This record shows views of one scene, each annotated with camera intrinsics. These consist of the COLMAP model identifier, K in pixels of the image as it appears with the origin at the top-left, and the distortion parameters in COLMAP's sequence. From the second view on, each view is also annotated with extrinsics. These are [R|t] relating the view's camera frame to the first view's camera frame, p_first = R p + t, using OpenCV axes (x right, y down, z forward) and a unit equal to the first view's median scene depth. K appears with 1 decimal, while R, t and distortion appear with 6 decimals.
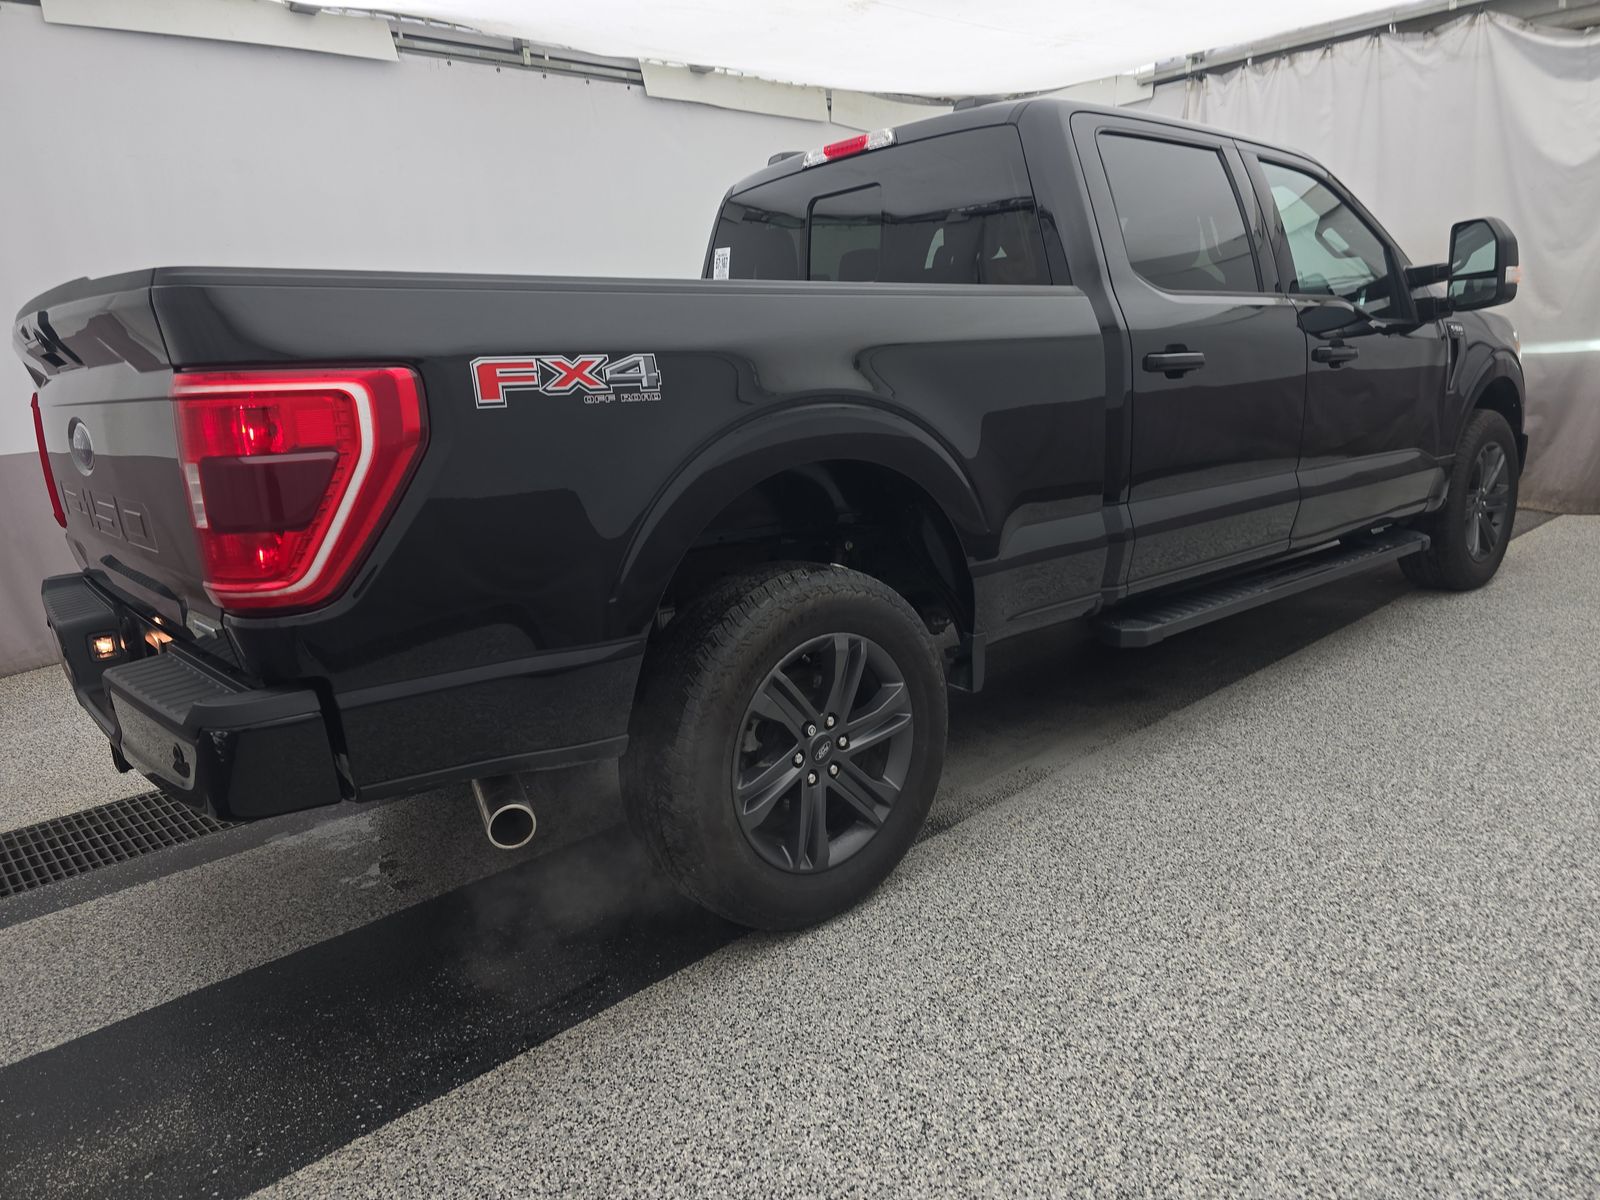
lens RADIAL K [[1175.6, 0, 800.0], [0, 1175.6, 600.0], [0, 0, 1]] dist [0.032504, -0.031337]
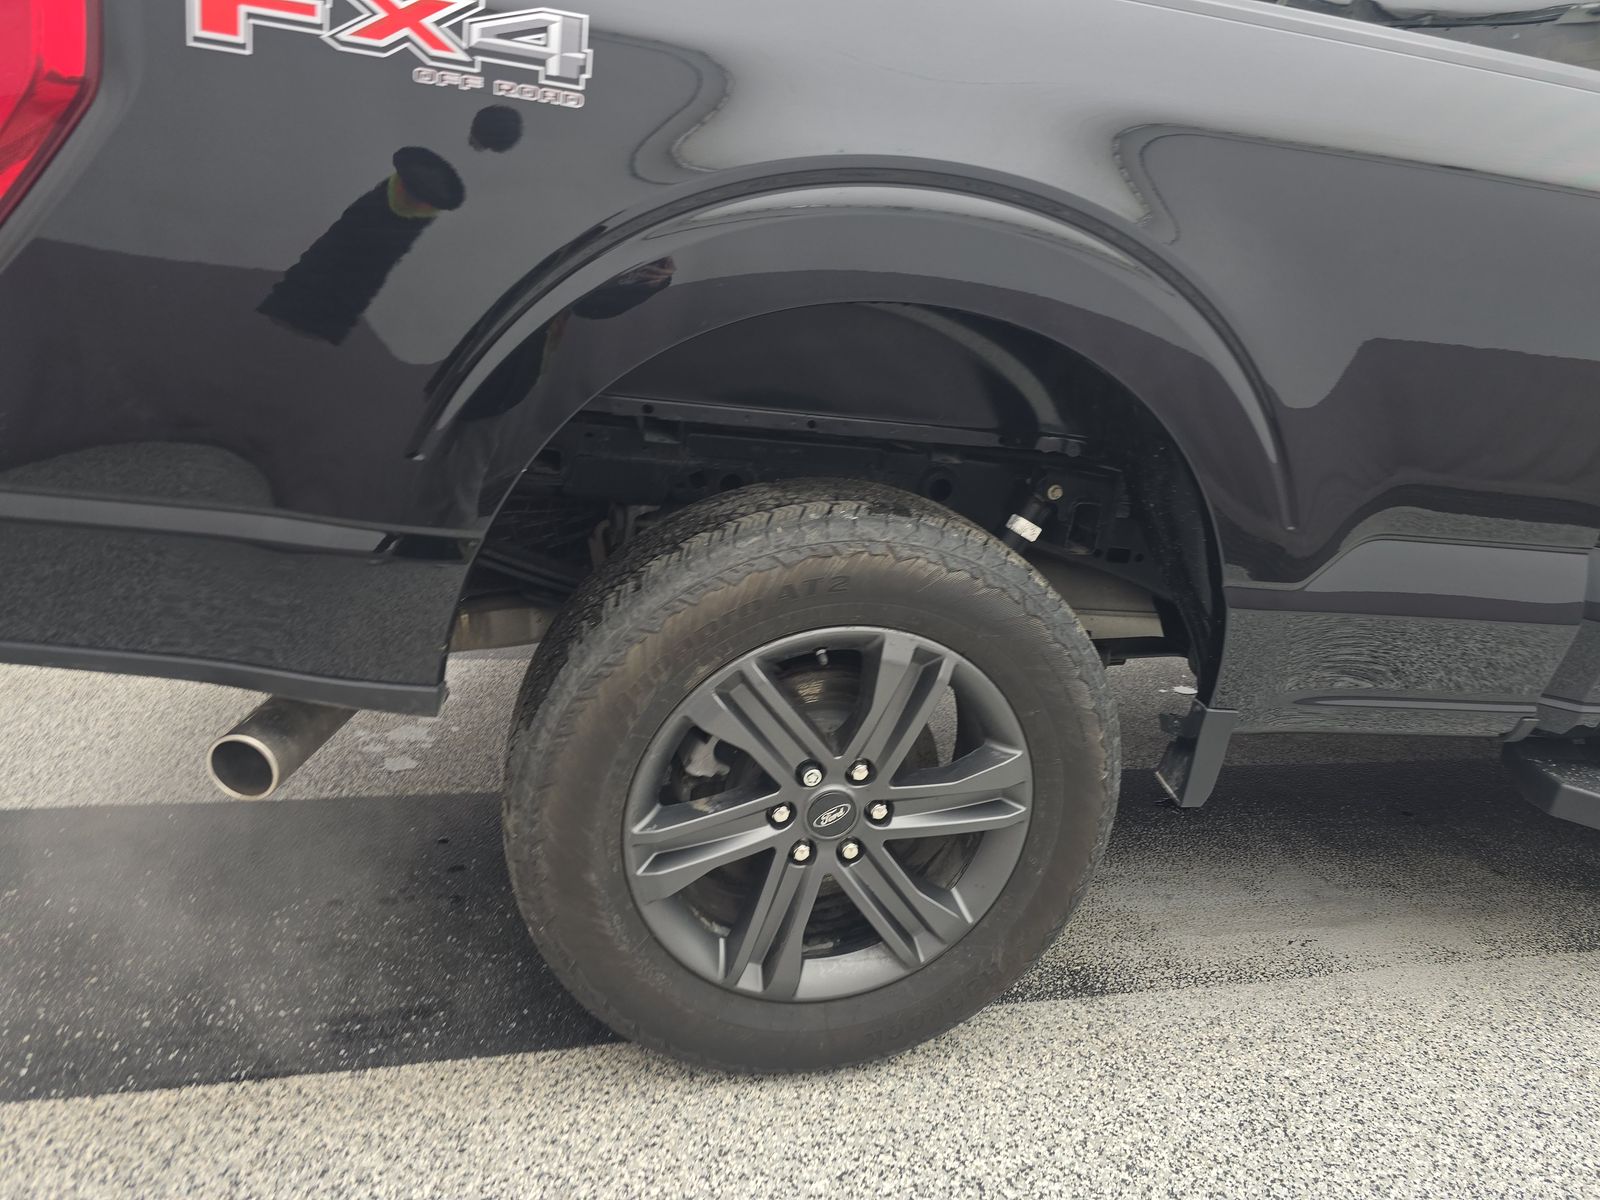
lens RADIAL K [[1175.6, 0, 800.0], [0, 1175.6, 600.0], [0, 0, 1]] dist [0.032504, -0.031337]
pose [[0.866125, 0.300391, -0.399490, 0.205906], [-0.258361, 0.953263, 0.156648, -0.059363], [0.427875, -0.032464, 0.903255, 0.478983]]
